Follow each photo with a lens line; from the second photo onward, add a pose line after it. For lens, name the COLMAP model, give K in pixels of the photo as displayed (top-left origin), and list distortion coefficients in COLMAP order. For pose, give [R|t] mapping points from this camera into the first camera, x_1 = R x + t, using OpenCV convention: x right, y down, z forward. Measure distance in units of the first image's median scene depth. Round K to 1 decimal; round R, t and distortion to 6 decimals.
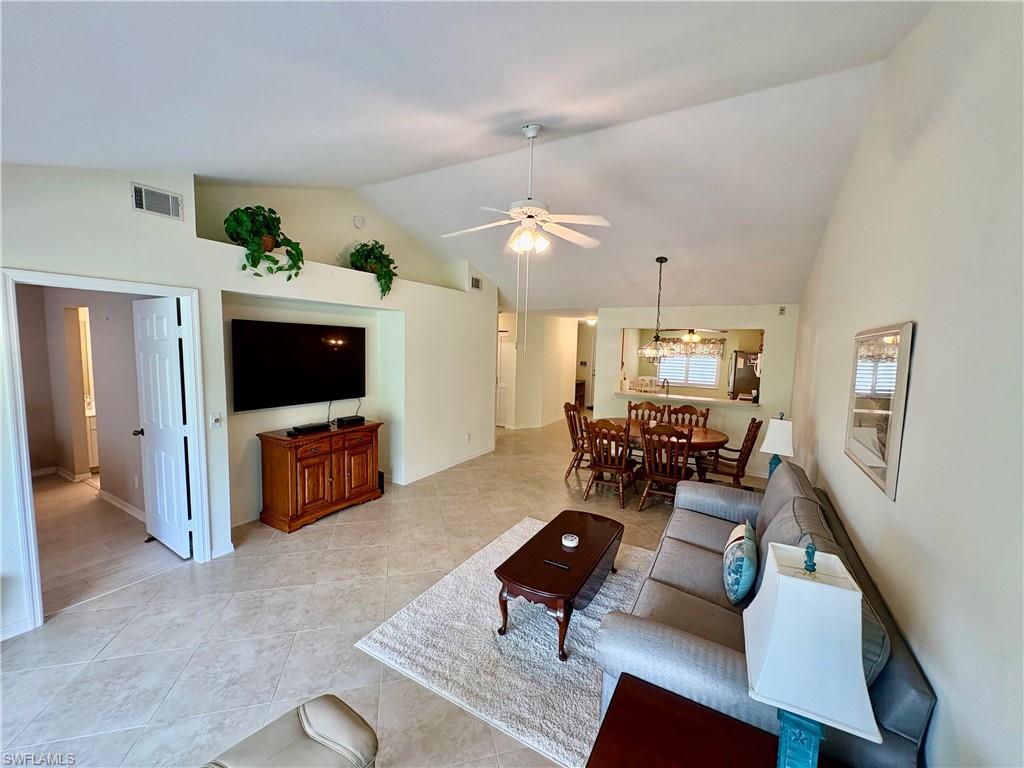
lens RADIAL K [[411.5, 0, 512.0], [0, 411.5, 384.0], [0, 0, 1]] dist [0.000529, 0.000104]
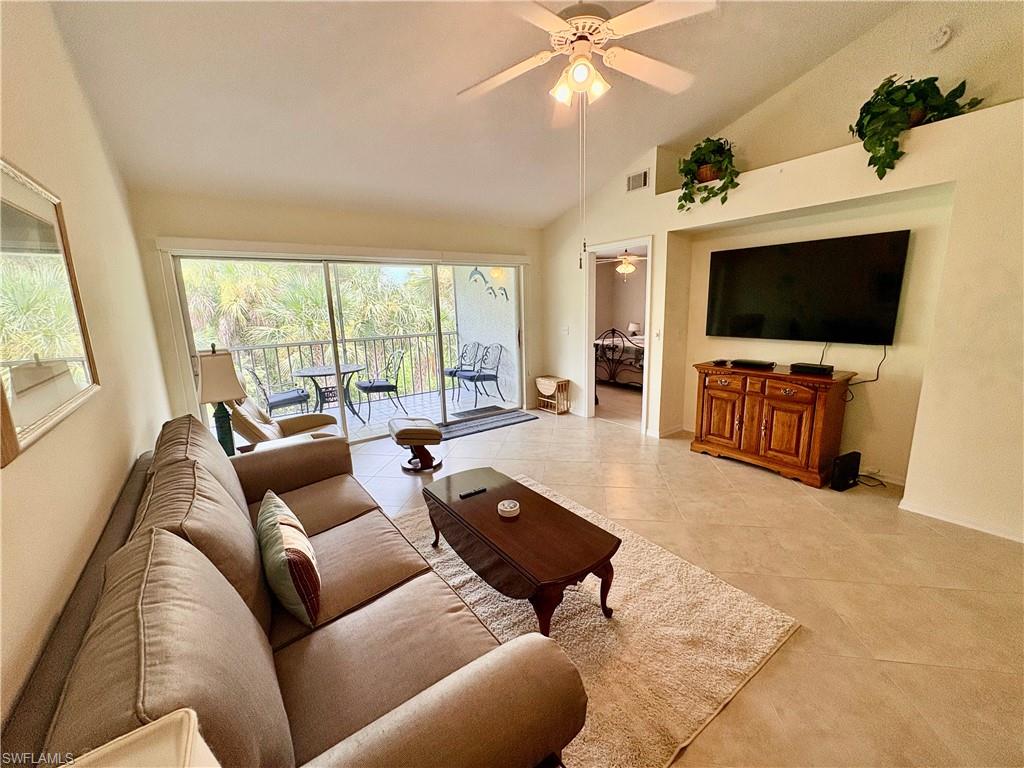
lens RADIAL K [[411.5, 0, 512.0], [0, 411.5, 384.0], [0, 0, 1]] dist [0.000529, 0.000104]
pose [[-0.406647, 0.166494, -0.898286, 0.551833], [-0.068183, 0.974981, 0.211575, -0.006035], [0.911037, 0.147284, -0.385121, 0.888923]]
